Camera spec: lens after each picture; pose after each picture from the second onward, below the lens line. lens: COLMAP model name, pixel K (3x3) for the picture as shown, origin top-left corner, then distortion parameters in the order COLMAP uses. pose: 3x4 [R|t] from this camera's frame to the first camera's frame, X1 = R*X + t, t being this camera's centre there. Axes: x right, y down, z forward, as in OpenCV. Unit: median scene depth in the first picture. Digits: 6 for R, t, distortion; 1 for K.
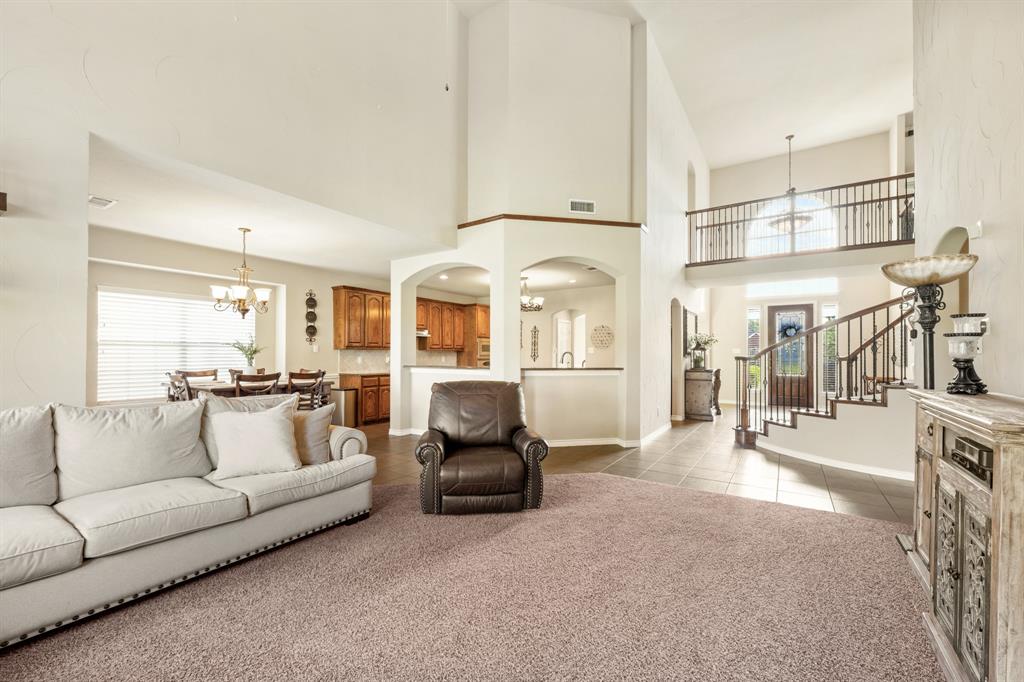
lens RADIAL K [[417.4, 0, 515.9], [0, 417.4, 349.9], [0, 0, 1]] dist [-0.001254, 0.000004]
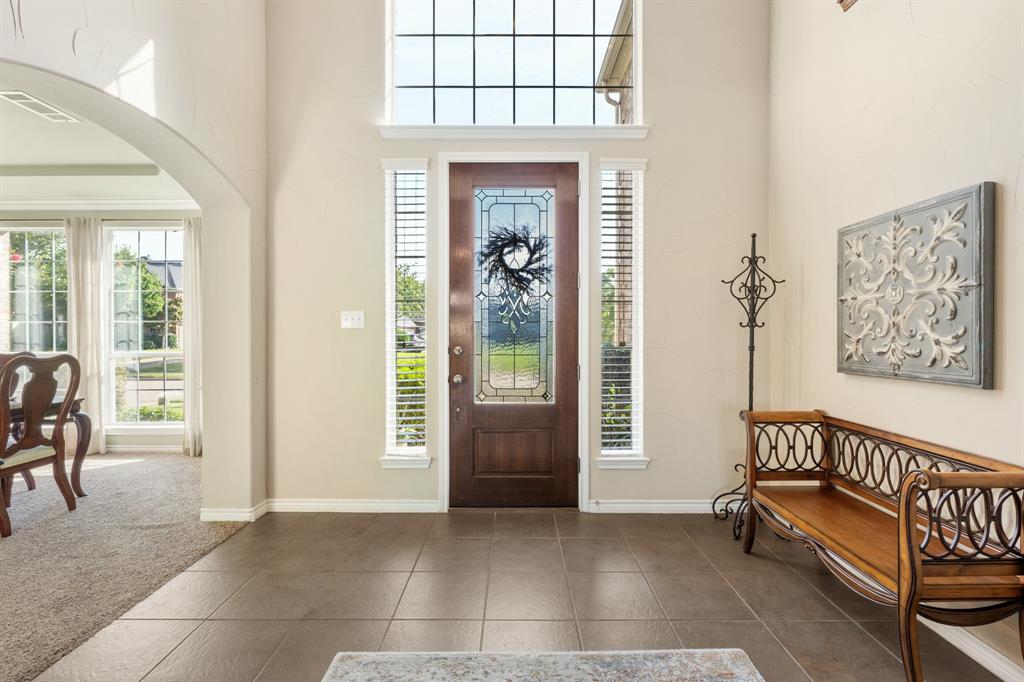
lens RADIAL K [[457.4, 0, 512.0], [0, 457.4, 341.0], [0, 0, 1]] dist [-0.001229, -0.000041]
pose [[0.832144, -0.008060, 0.554500, 0.471725], [-0.000380, 0.999886, 0.015105, 0.011520], [-0.554559, -0.012781, 0.832046, 0.723807]]
